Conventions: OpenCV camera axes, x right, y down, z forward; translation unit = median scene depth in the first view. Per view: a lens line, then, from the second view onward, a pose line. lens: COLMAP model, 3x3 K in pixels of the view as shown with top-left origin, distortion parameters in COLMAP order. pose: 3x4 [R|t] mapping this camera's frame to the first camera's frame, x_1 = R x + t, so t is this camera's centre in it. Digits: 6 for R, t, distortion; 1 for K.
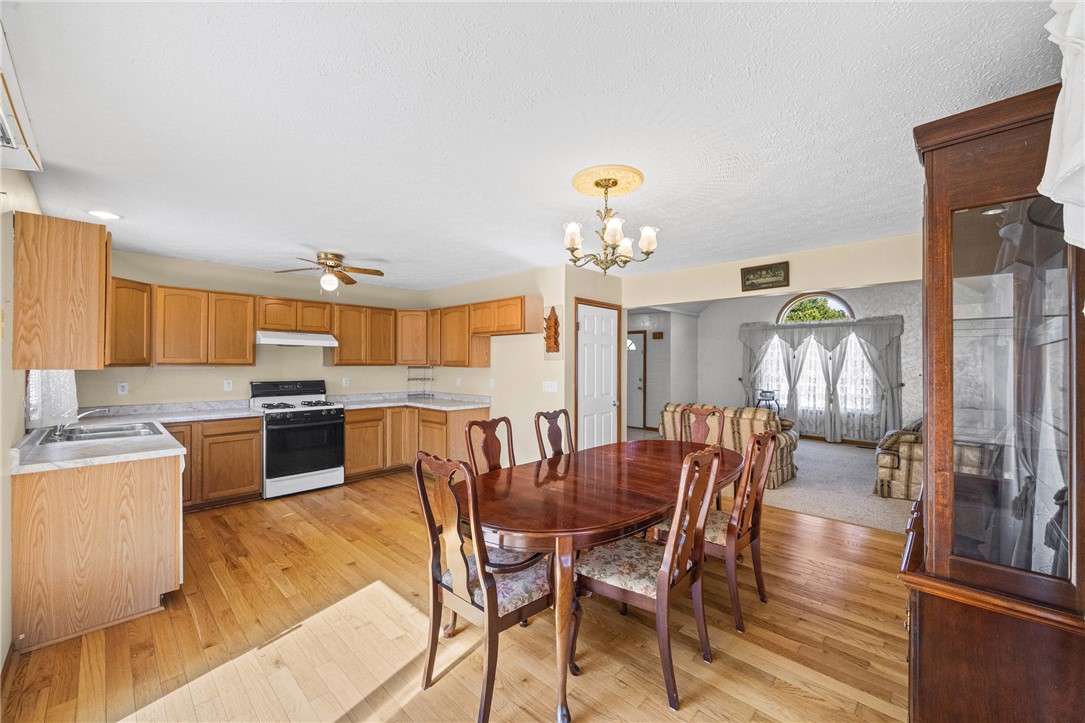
lens RADIAL K [[432.0, 0, 542.5], [0, 432.0, 361.5], [0, 0, 1]] dist [0.000158, 0.000004]
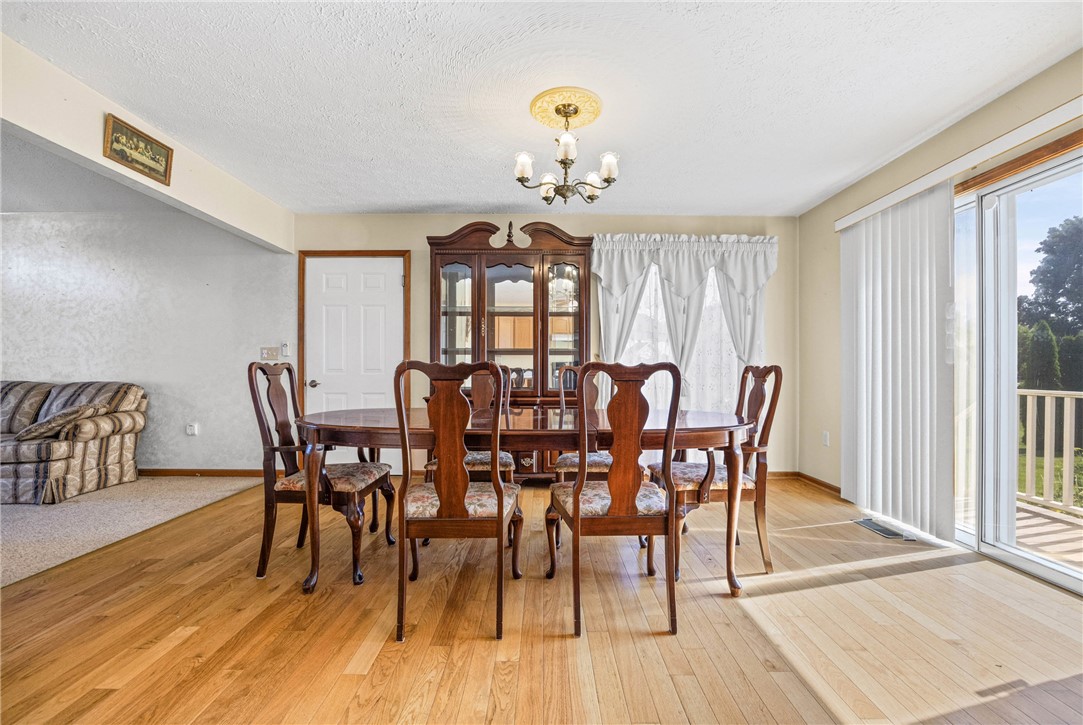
lens RADIAL K [[459.8, 0, 541.6], [0, 459.8, 368.4], [0, 0, 1]] dist [-0.018665, -0.000027]
pose [[-0.695048, -0.008942, 0.718908, -0.173466], [-0.007564, 0.999958, 0.005124, 0.051465], [-0.718924, -0.001876, -0.695086, 0.571566]]
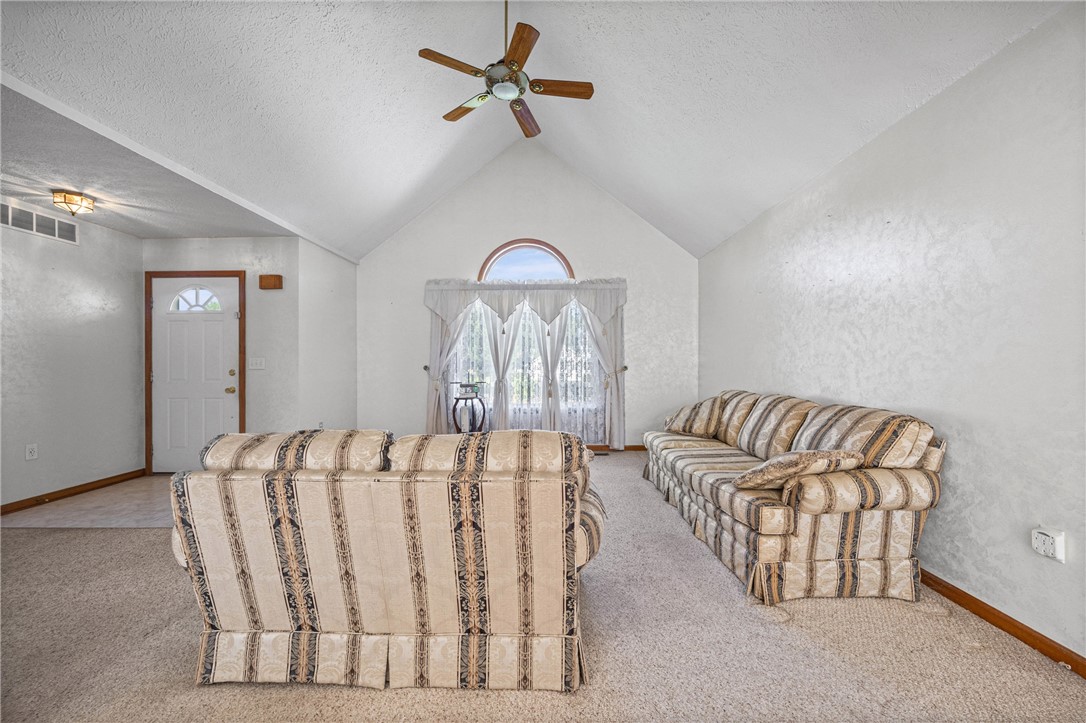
lens RADIAL K [[414.2, 0, 551.9], [0, 414.2, 363.5], [0, 0, 1]] dist [-0.001371, 0.000034]
pose [[0.722165, -0.007193, 0.691683, 0.202590], [0.005578, 0.999974, 0.004575, 0.038960], [-0.691698, 0.000555, 0.722186, 0.514138]]
